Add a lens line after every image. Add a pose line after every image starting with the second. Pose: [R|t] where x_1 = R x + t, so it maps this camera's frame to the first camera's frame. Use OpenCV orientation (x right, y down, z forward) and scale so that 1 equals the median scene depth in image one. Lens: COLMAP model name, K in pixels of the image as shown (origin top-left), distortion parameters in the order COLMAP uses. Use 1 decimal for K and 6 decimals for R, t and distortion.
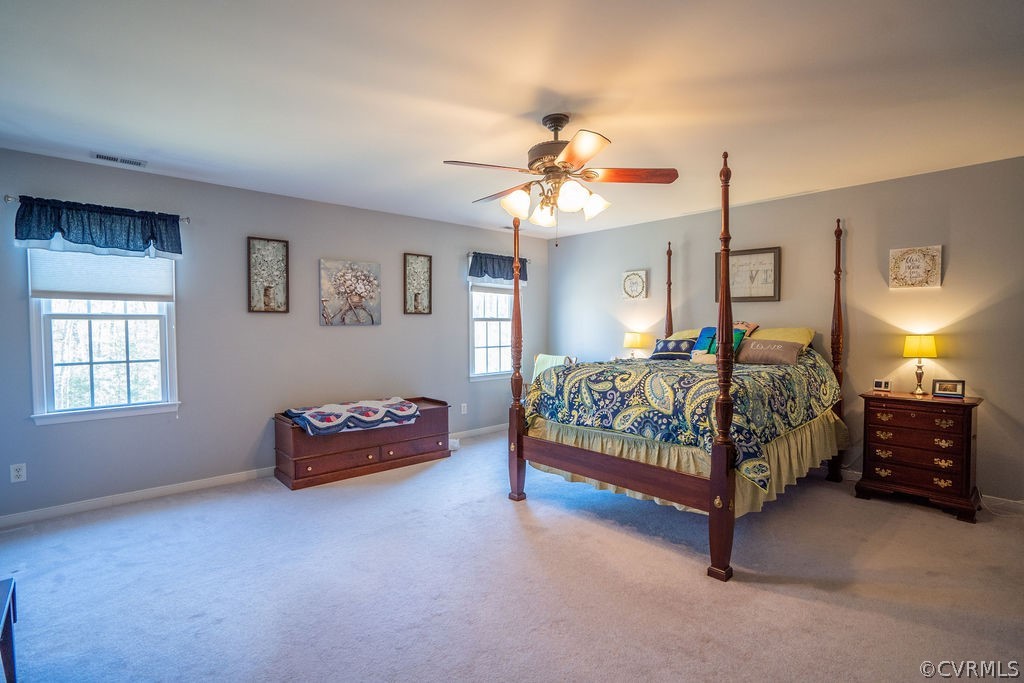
lens RADIAL K [[485.5, 0, 512.0], [0, 485.5, 341.5], [0, 0, 1]] dist [-0.016883, 0.000017]
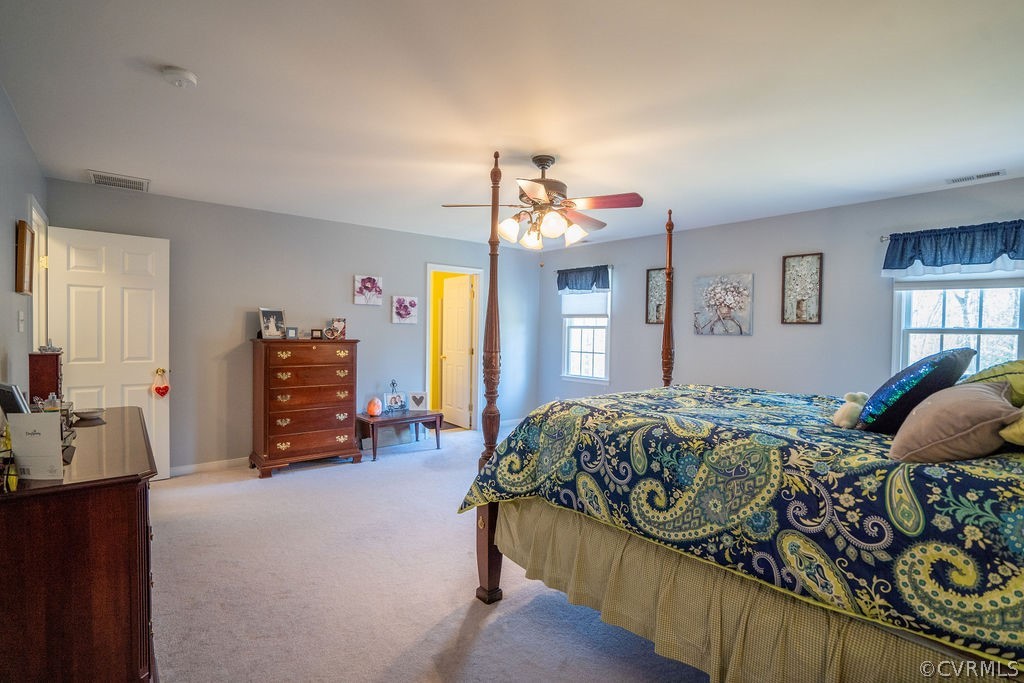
lens RADIAL K [[464.4, 0, 512.0], [0, 464.4, 341.5], [0, 0, 1]] dist [0.000295, 0.000384]
pose [[0.023530, 0.024501, -0.999423, 0.684283], [-0.055988, 0.998163, 0.023152, -0.016922], [0.998154, 0.055411, 0.024859, 0.513747]]
